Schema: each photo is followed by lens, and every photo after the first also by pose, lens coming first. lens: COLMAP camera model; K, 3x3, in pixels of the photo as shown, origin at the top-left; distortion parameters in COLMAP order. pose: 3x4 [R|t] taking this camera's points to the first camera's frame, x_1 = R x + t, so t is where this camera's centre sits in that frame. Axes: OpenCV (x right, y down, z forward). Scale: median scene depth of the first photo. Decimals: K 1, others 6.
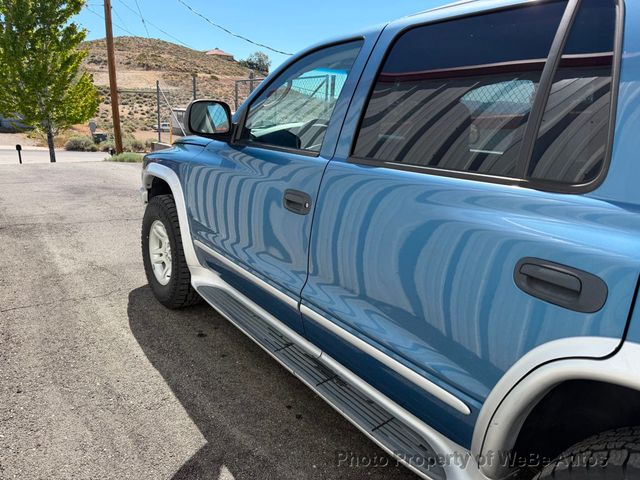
lens RADIAL K [[438.6, 0, 320.0], [0, 438.6, 240.0], [0, 0, 1]] dist [0.016909, -0.002956]
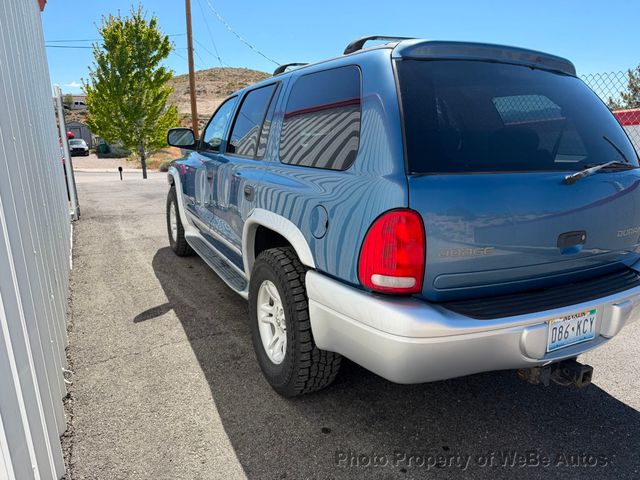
lens RADIAL K [[441.3, 0, 324.7], [0, 441.3, 236.5], [0, 0, 1]] dist [0.051961, -0.003751]
pose [[0.984050, -0.000806, -0.177892, 0.104989], [-0.007665, 0.998869, -0.046926, 0.034534], [0.177729, 0.047541, 0.982931, -0.112473]]
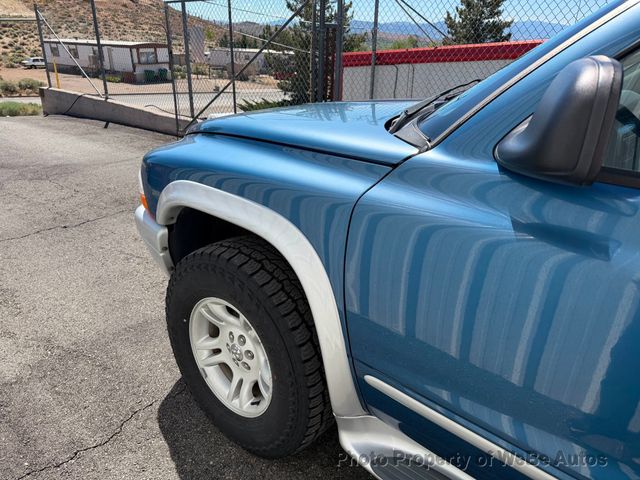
lens RADIAL K [[455.8, 0, 320.0], [0, 455.8, 240.0], [0, 0, 1]] dist [-0.001384, -0.002739]
pose [[0.980090, -0.099781, 0.171660, -0.073708], [0.075929, 0.987192, 0.140309, -0.037708], [-0.183461, -0.124481, 0.975114, 0.106070]]
